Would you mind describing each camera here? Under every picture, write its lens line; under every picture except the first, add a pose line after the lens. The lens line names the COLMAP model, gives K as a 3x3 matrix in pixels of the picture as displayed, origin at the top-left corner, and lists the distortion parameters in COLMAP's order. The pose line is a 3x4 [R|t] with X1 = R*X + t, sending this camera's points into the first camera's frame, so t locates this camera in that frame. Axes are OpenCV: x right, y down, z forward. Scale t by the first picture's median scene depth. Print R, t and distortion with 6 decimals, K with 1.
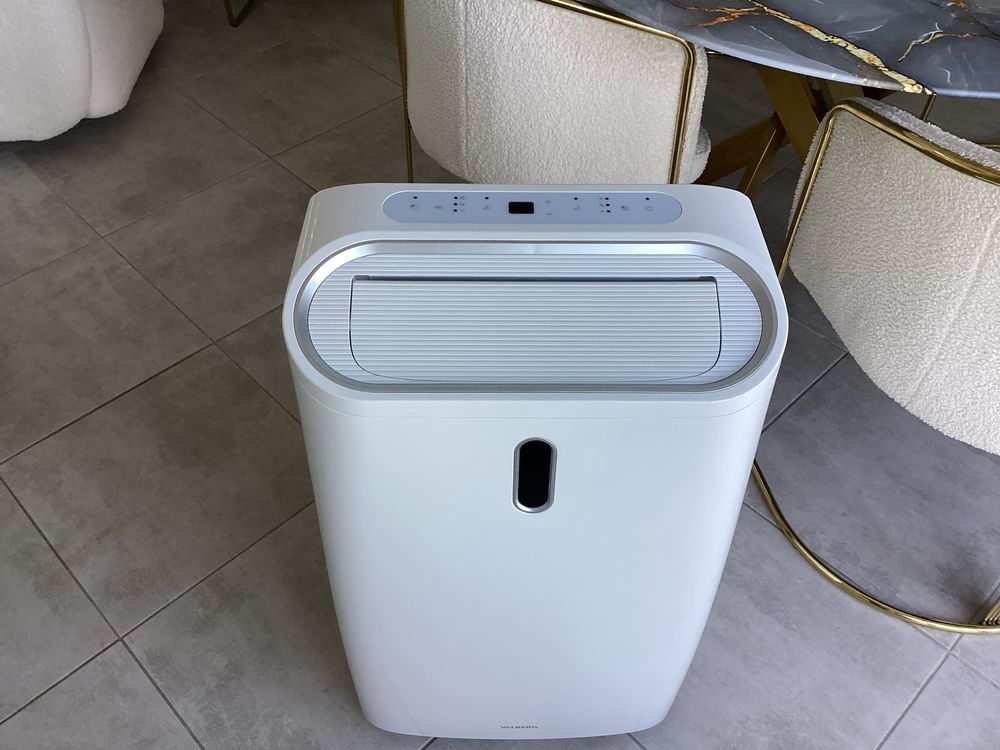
lens RADIAL K [[924.1, 0, 506.0], [0, 924.1, 366.9], [0, 0, 1]] dist [0.072563, -0.155895]
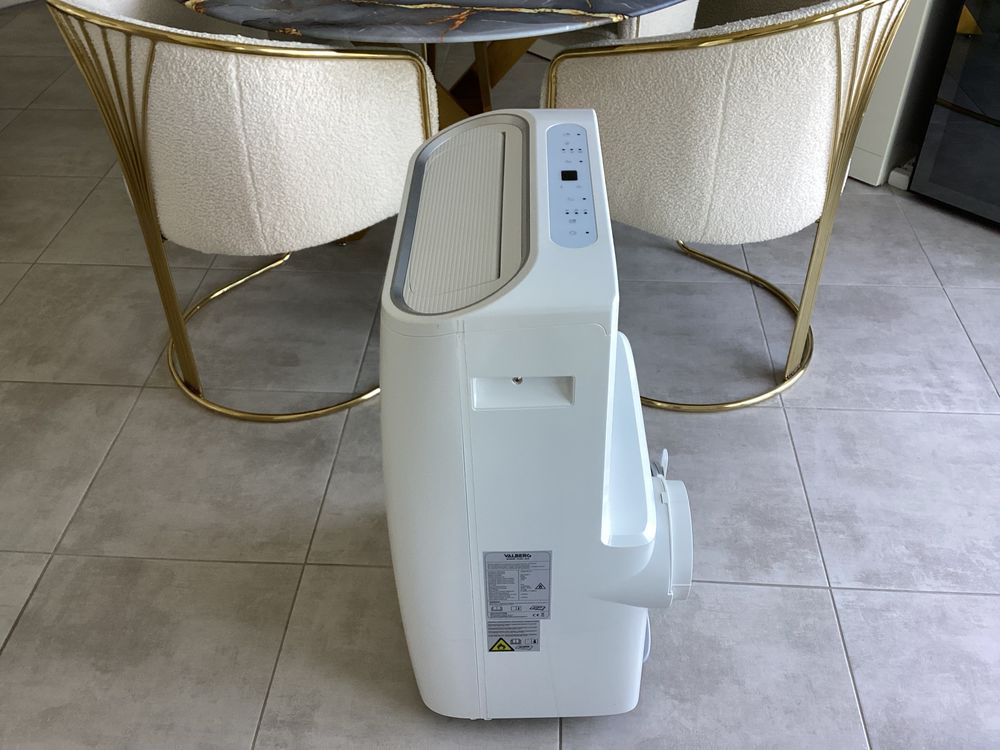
lens RADIAL K [[918.6, 0, 510.4], [0, 918.6, 363.0], [0, 0, 1]] dist [0.047098, -0.094962]
pose [[0.738719, -0.444599, 0.506583, -0.448114], [0.506205, 0.862213, 0.018548, 0.026490], [-0.445029, 0.242734, 0.861992, 0.012404]]
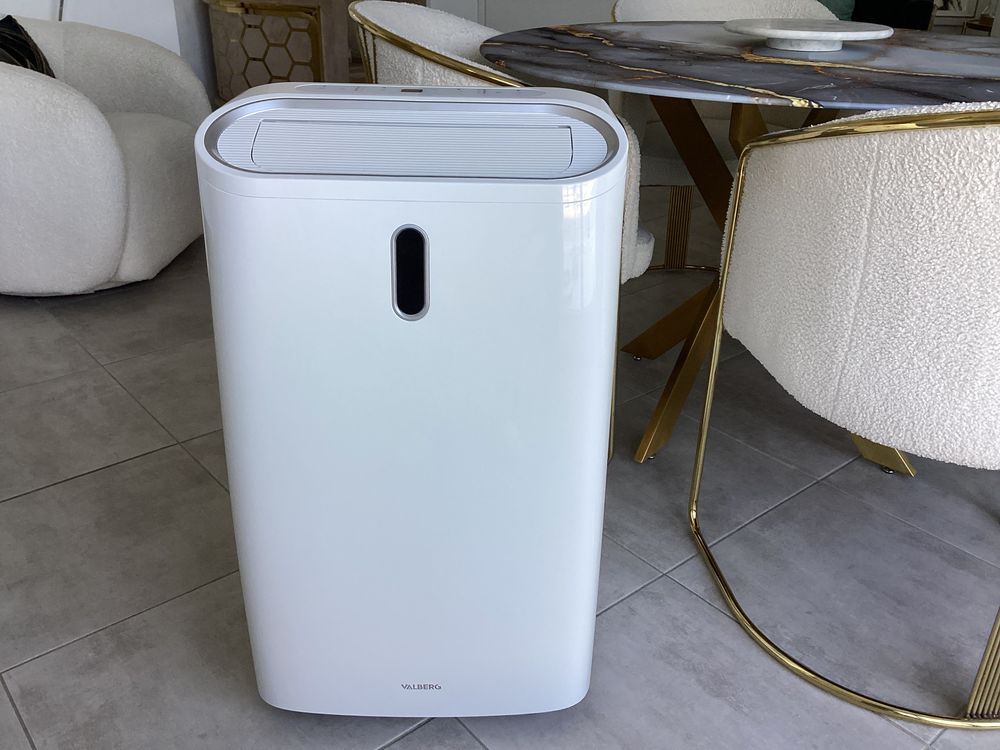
lens RADIAL K [[918.6, 0, 510.4], [0, 918.6, 363.0], [0, 0, 1]] dist [0.047098, -0.094962]
pose [[0.997556, 0.032960, -0.061612, 0.130160], [-0.053221, 0.929754, -0.364314, 0.300067], [0.045276, 0.366703, 0.929236, 0.064667]]
